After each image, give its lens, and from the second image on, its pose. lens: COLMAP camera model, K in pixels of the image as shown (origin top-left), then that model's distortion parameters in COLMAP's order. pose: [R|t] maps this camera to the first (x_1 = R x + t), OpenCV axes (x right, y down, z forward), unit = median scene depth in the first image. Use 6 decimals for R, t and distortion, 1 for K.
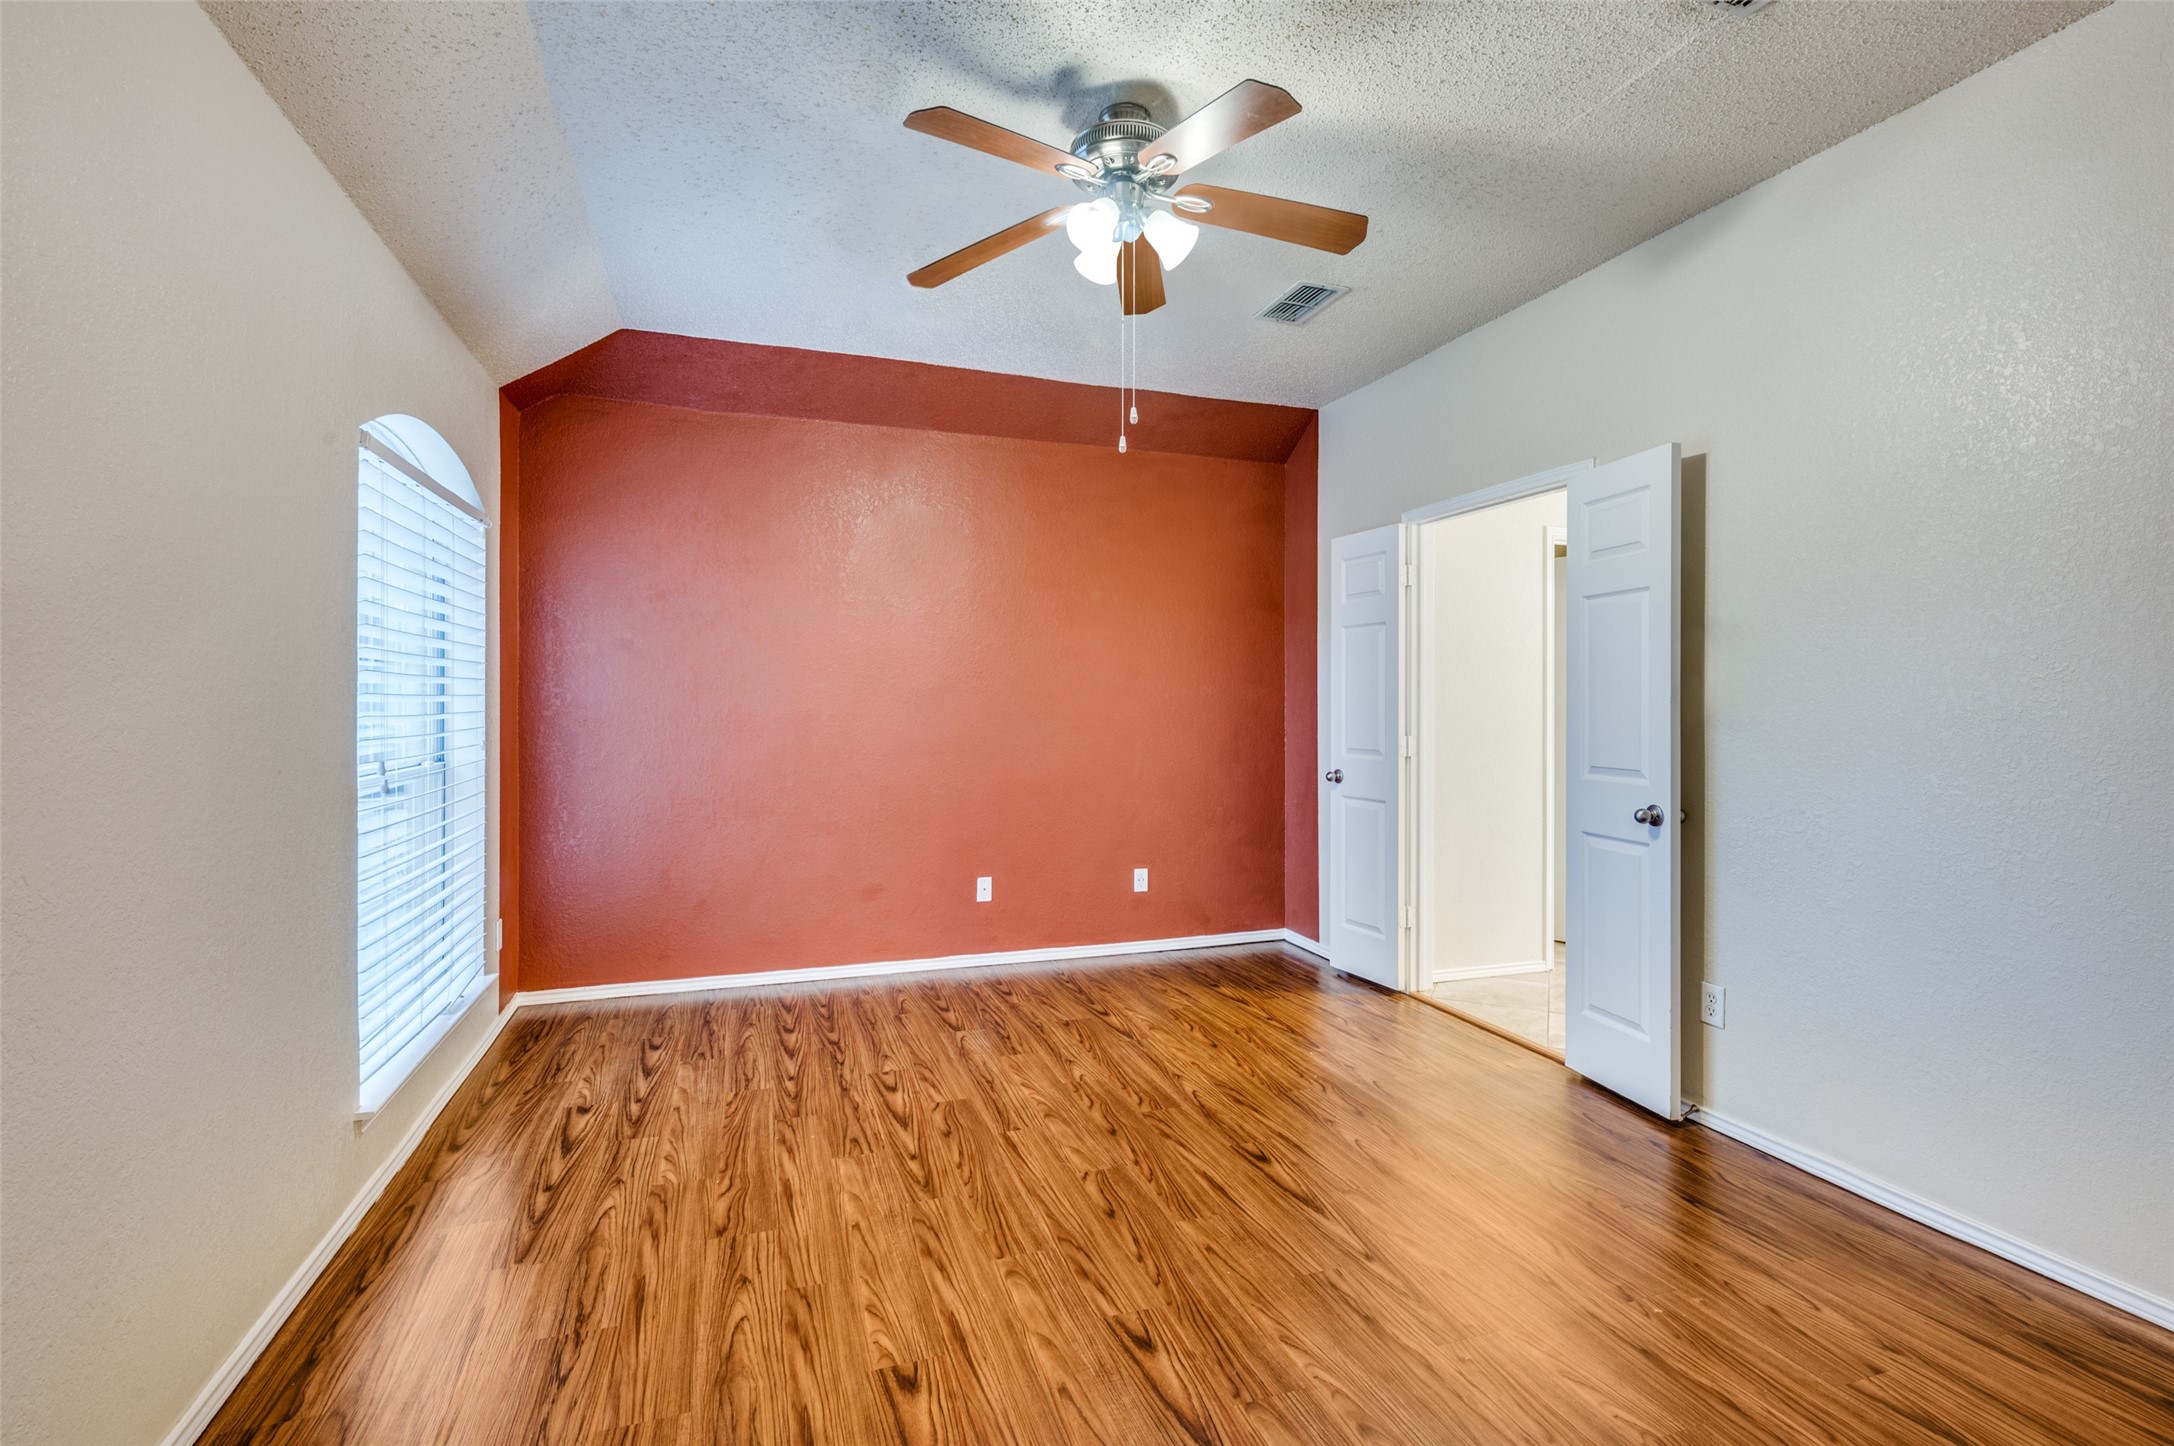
lens RADIAL K [[972.0, 0, 1093.8], [0, 972.0, 703.2], [0, 0, 1]] dist [-0.000221, 0.000254]
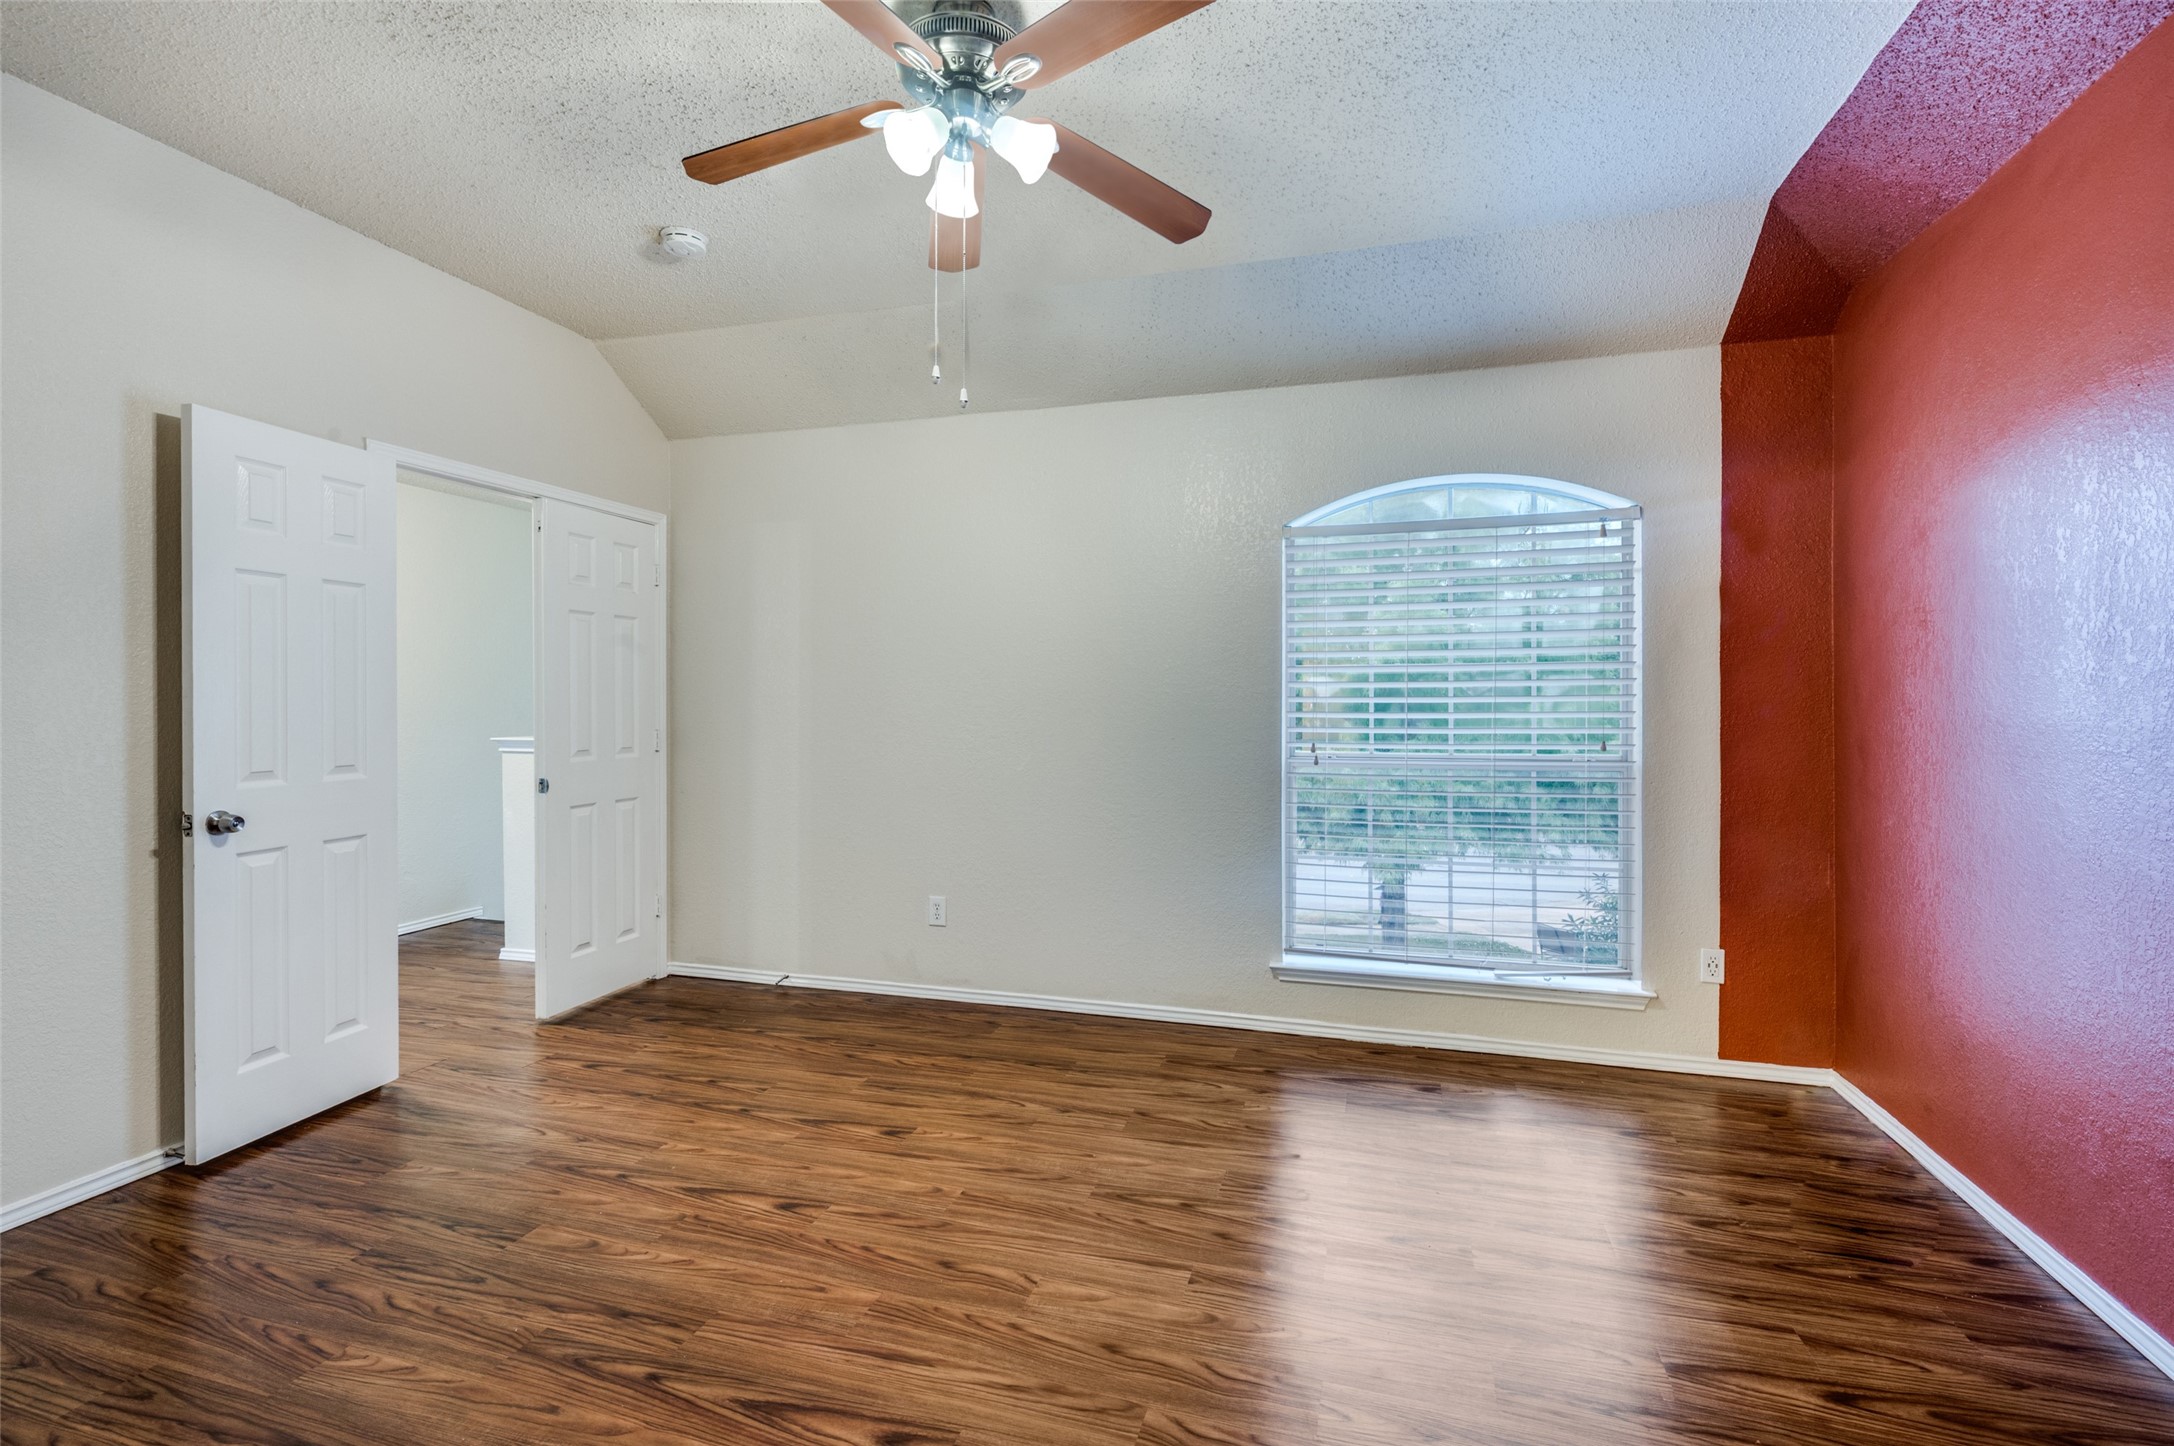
lens RADIAL K [[972.0, 0, 1093.8], [0, 972.0, 703.2], [0, 0, 1]] dist [-0.000221, 0.000254]
pose [[-0.586365, -0.001974, -0.810044, 0.702350], [-0.000761, 0.999998, -0.001886, 0.002118], [0.810046, -0.000489, -0.586365, 1.714521]]
